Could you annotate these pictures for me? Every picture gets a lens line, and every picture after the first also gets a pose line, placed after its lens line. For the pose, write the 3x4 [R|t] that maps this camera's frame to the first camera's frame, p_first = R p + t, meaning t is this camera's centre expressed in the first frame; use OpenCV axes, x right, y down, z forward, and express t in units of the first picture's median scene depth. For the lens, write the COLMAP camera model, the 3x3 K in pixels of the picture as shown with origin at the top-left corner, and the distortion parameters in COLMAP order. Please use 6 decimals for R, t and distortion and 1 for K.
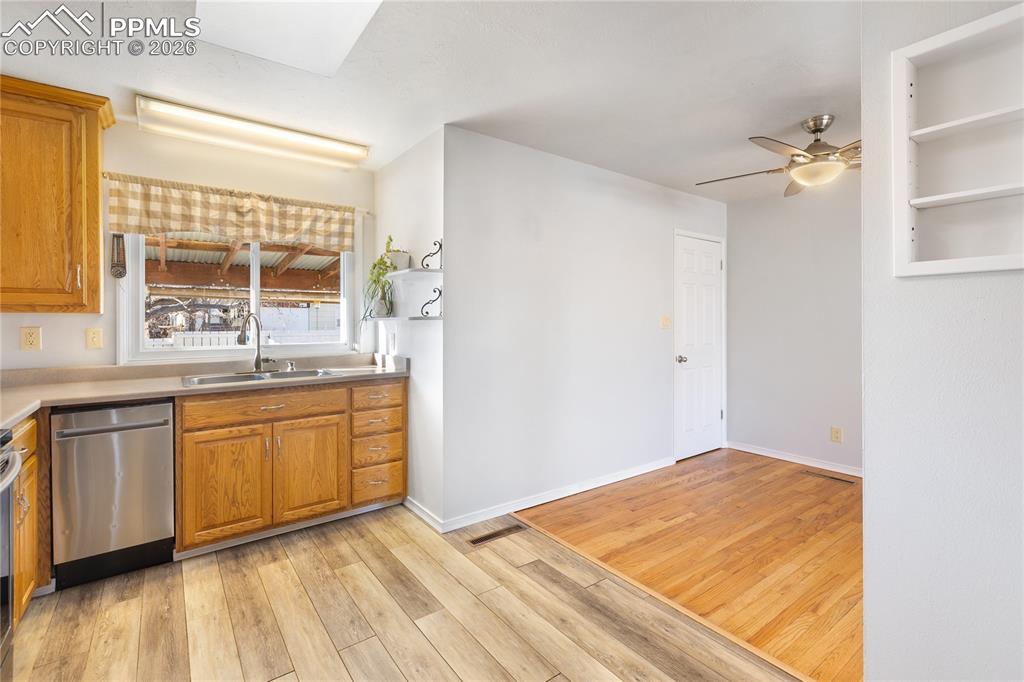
lens RADIAL K [[465.4, 0, 517.2], [0, 465.4, 322.0], [0, 0, 1]] dist [0.004178, 0.000214]
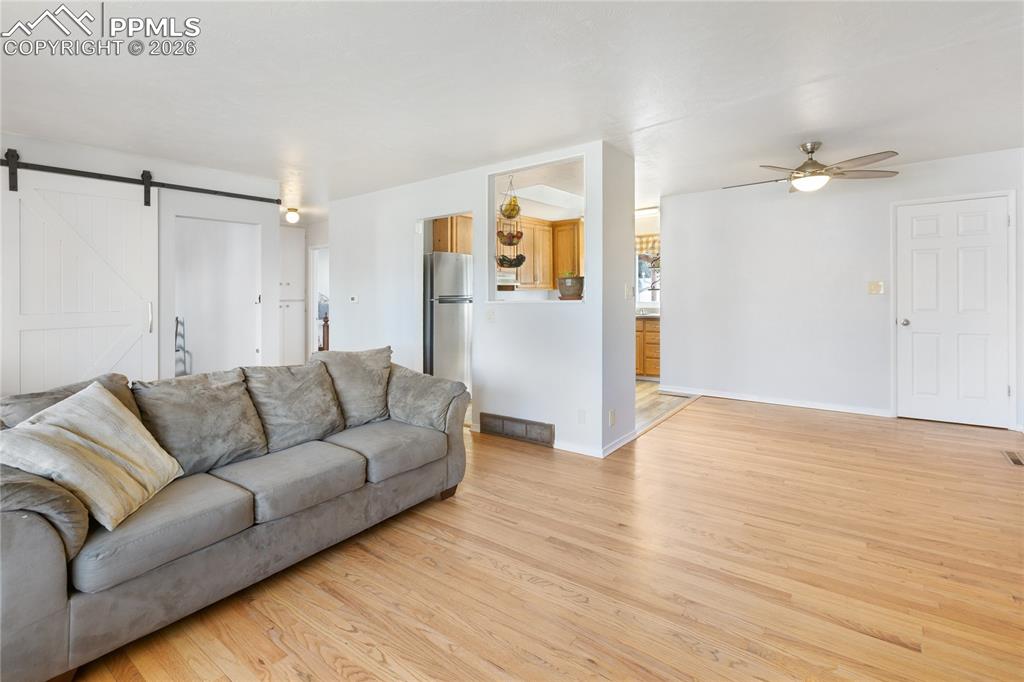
lens RADIAL K [[483.4, 0, 509.4], [0, 483.4, 294.1], [0, 0, 1]] dist [0.002098, 0.000307]
pose [[0.272391, -0.000533, -0.962187, 1.779398], [0.017805, 0.999831, 0.004487, -0.009150], [0.962022, -0.018354, 0.272354, -0.261764]]
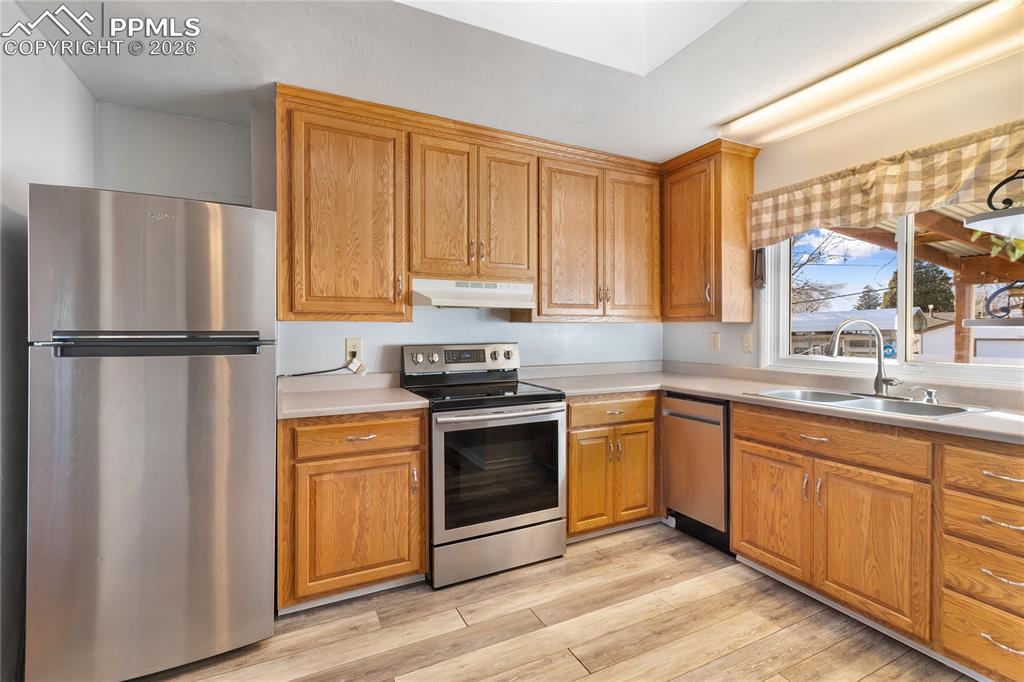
lens RADIAL K [[459.4, 0, 506.8], [0, 459.4, 337.2], [0, 0, 1]] dist [-0.000062, -0.000398]
pose [[-0.187101, 0.019369, -0.982150, 0.319312], [-0.002303, 0.999794, 0.020156, -0.002067], [0.982338, 0.006033, -0.187018, 0.613037]]
